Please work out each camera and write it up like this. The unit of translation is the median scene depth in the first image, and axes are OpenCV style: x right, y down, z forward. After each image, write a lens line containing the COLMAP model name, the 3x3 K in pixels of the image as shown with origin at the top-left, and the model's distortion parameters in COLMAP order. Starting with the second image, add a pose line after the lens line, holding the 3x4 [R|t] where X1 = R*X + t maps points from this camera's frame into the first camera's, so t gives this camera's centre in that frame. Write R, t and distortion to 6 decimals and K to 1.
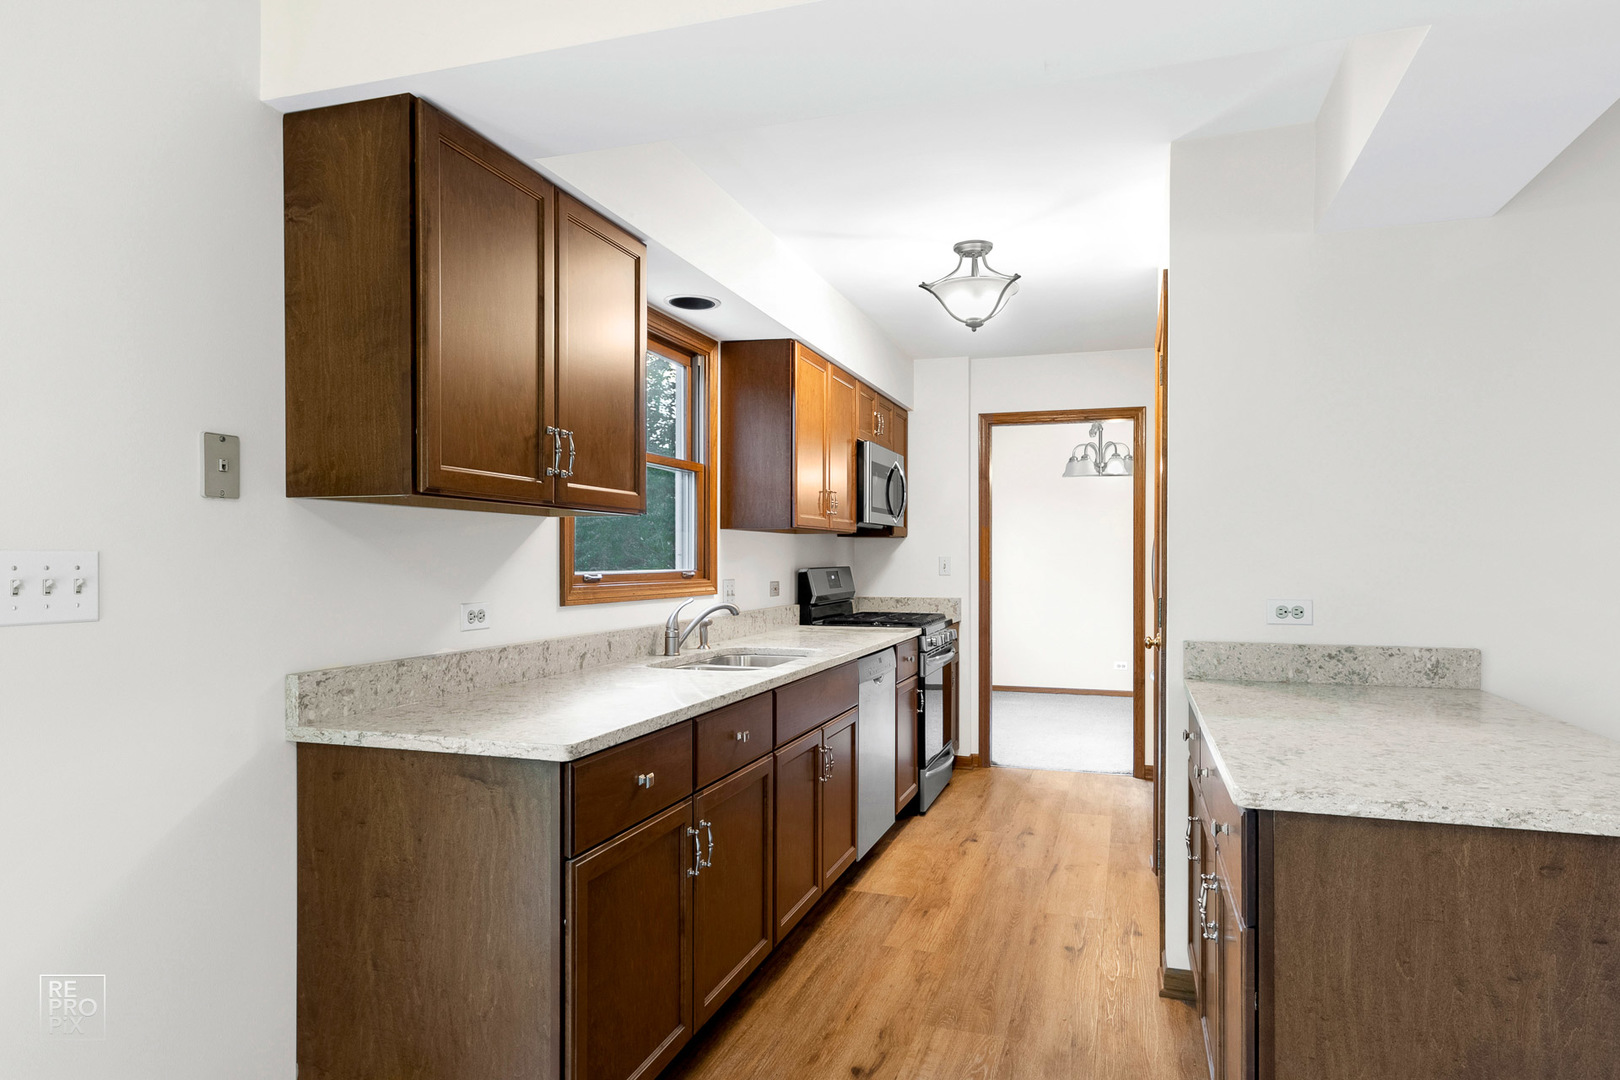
lens RADIAL K [[965.1, 0, 805.4], [0, 965.1, 549.7], [0, 0, 1]] dist [0.002249, 0.000919]
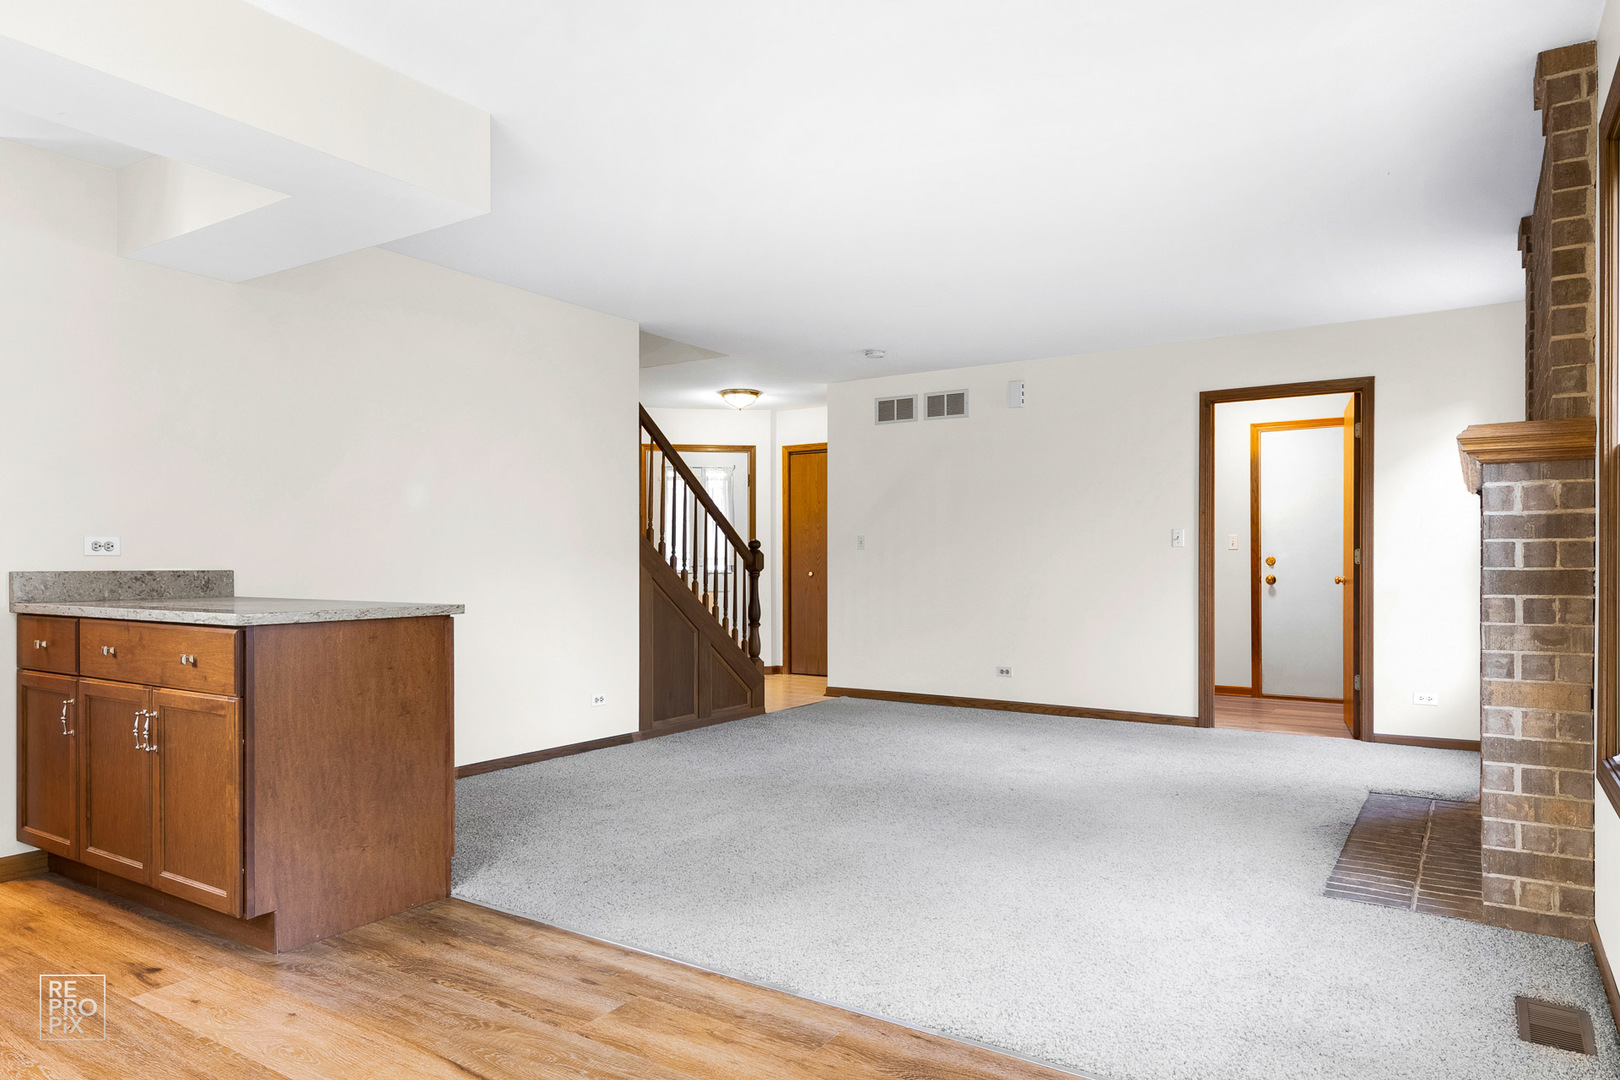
lens RADIAL K [[1032.7, 0, 807.8], [0, 1032.7, 550.4], [0, 0, 1]] dist [0.004061, 0.001737]
pose [[0.240451, 0.012923, 0.970575, -0.828094], [-0.001830, 0.999916, -0.012860, 0.119105], [-0.970660, 0.001316, 0.240455, -0.315476]]
